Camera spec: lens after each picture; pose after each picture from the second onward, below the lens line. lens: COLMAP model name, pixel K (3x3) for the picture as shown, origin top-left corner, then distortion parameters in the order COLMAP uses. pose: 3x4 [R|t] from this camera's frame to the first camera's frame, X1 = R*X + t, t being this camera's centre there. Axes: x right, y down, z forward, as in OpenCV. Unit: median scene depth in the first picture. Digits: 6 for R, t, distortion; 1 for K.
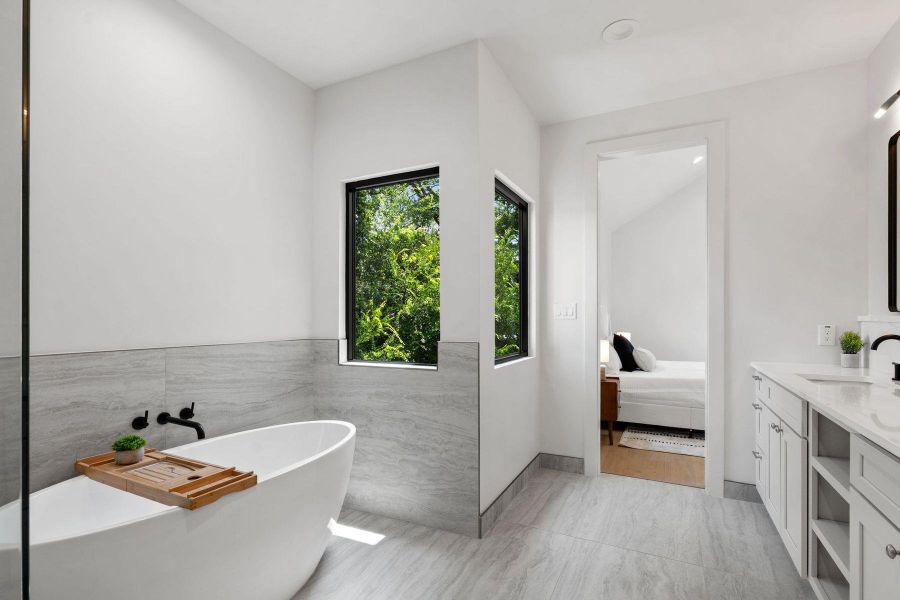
lens RADIAL K [[418.5, 0, 474.2], [0, 418.5, 303.2], [0, 0, 1]] dist [0.001465, 0.000486]
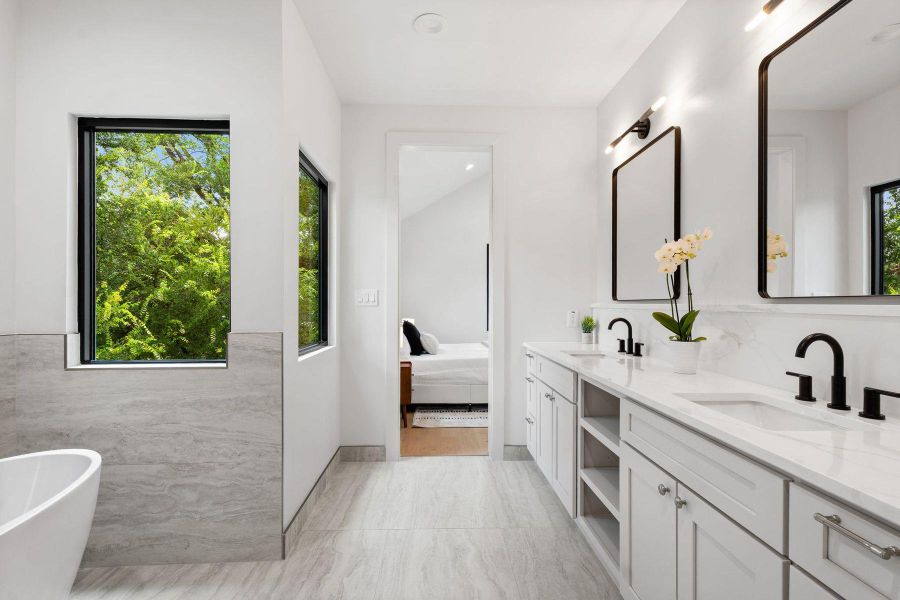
lens RADIAL K [[406.5, 0, 447.5], [0, 406.5, 295.5], [0, 0, 1]] dist [0.005724, 0.000657]
pose [[0.891220, 0.012819, 0.453391, -0.060193], [-0.018045, 0.999811, 0.007202, 0.004304], [-0.453213, -0.014600, 0.891283, 0.084909]]
